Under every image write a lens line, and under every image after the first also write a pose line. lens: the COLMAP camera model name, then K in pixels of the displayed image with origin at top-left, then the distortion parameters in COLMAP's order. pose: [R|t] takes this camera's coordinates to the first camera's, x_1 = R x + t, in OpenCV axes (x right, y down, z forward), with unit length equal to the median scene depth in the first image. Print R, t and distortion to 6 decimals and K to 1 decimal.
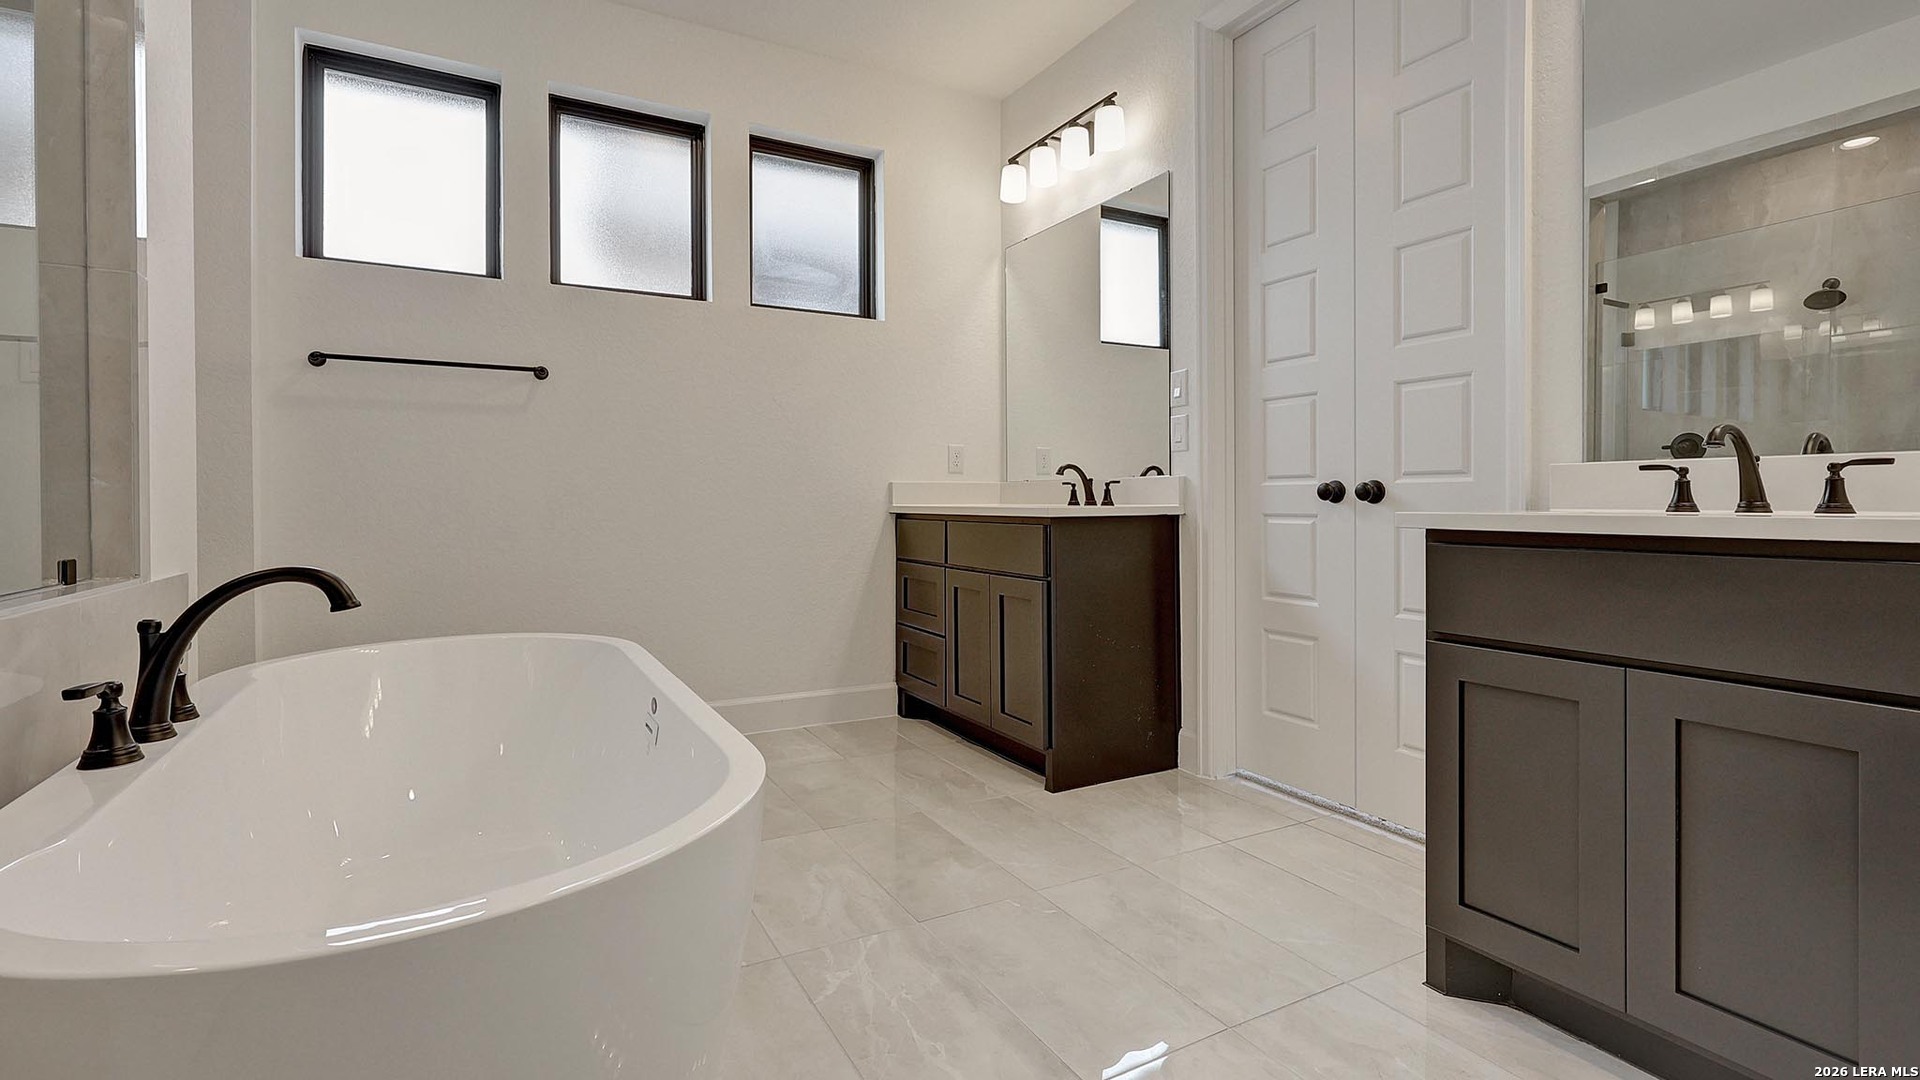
lens RADIAL K [[863.5, 0, 960.1], [0, 863.5, 494.8], [0, 0, 1]] dist [0.000528, 0.000458]
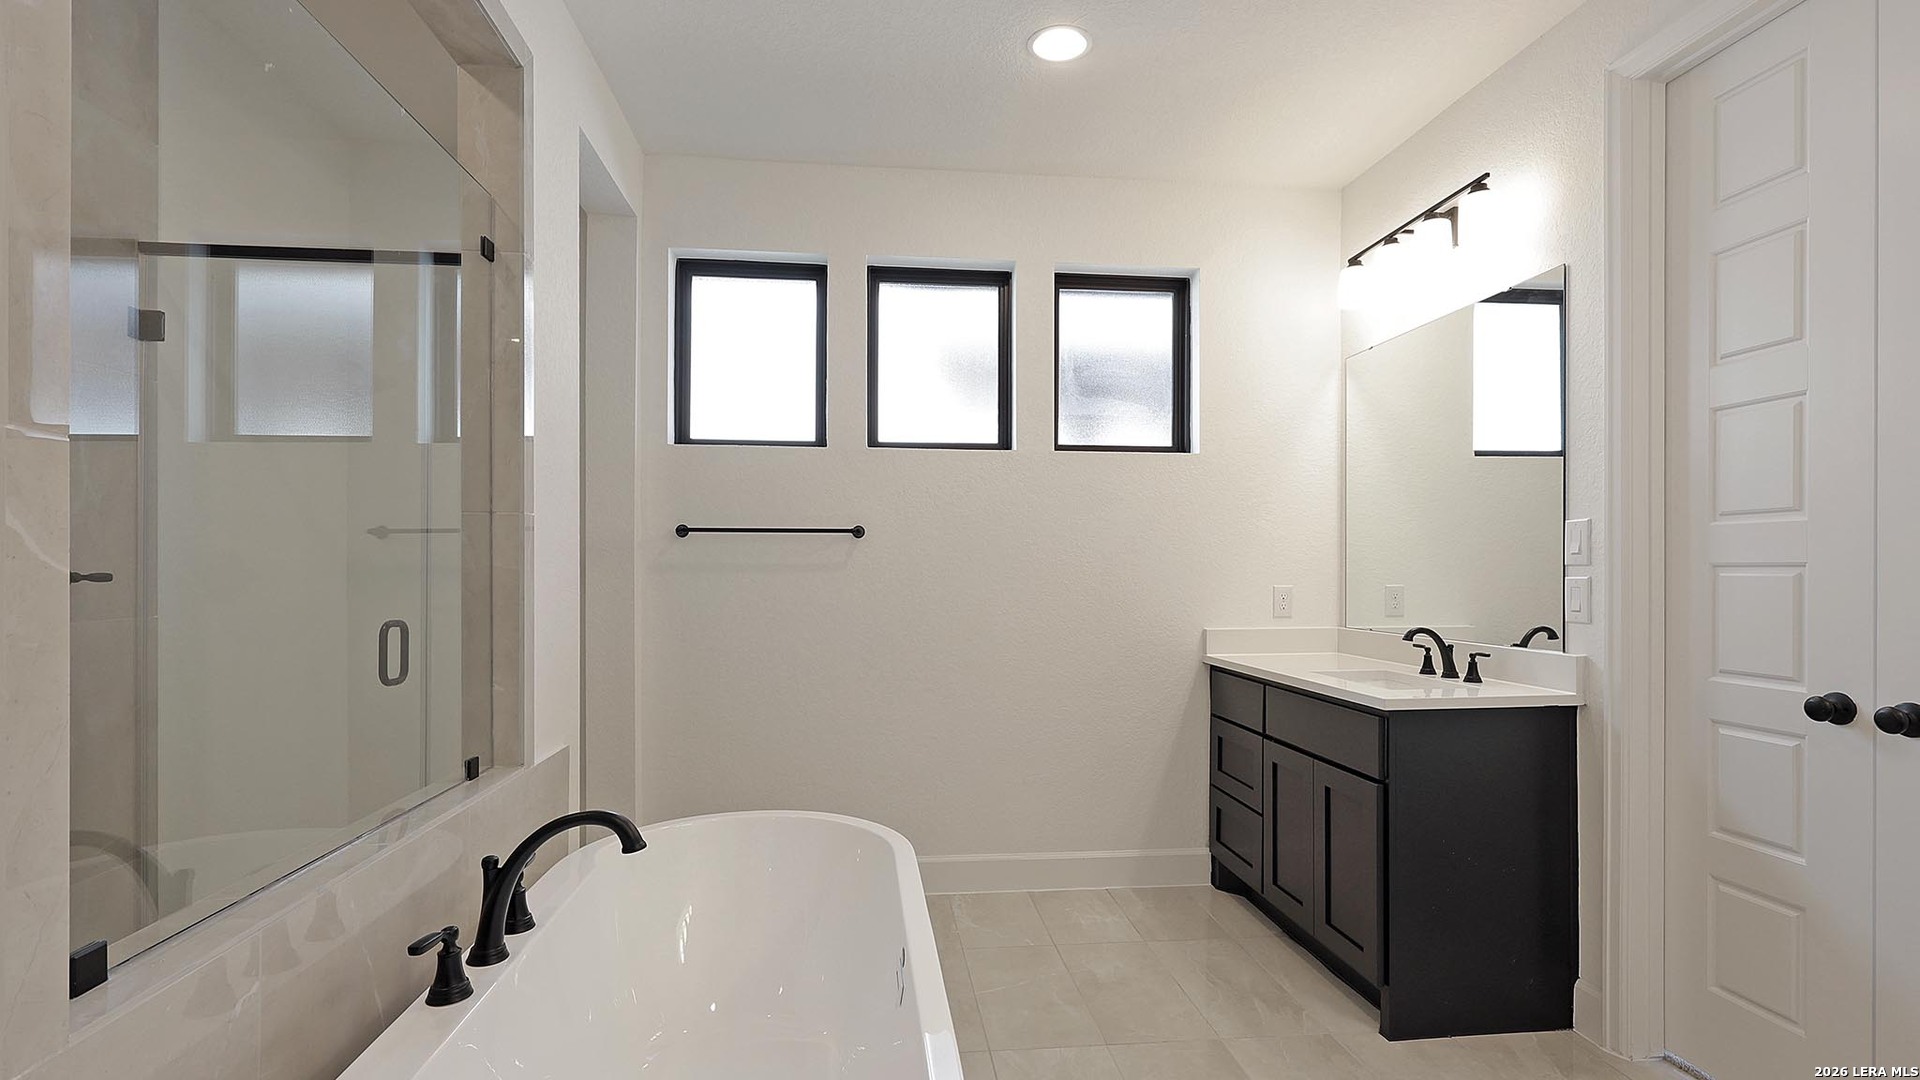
lens RADIAL K [[867.5, 0, 955.9], [0, 867.5, 568.4], [0, 0, 1]] dist [0.000742, 0.000311]
pose [[0.923141, 0.006097, -0.384414, 0.036548], [-0.006249, 0.999980, 0.000853, -0.097477], [0.384411, 0.001615, 0.923161, 0.060532]]
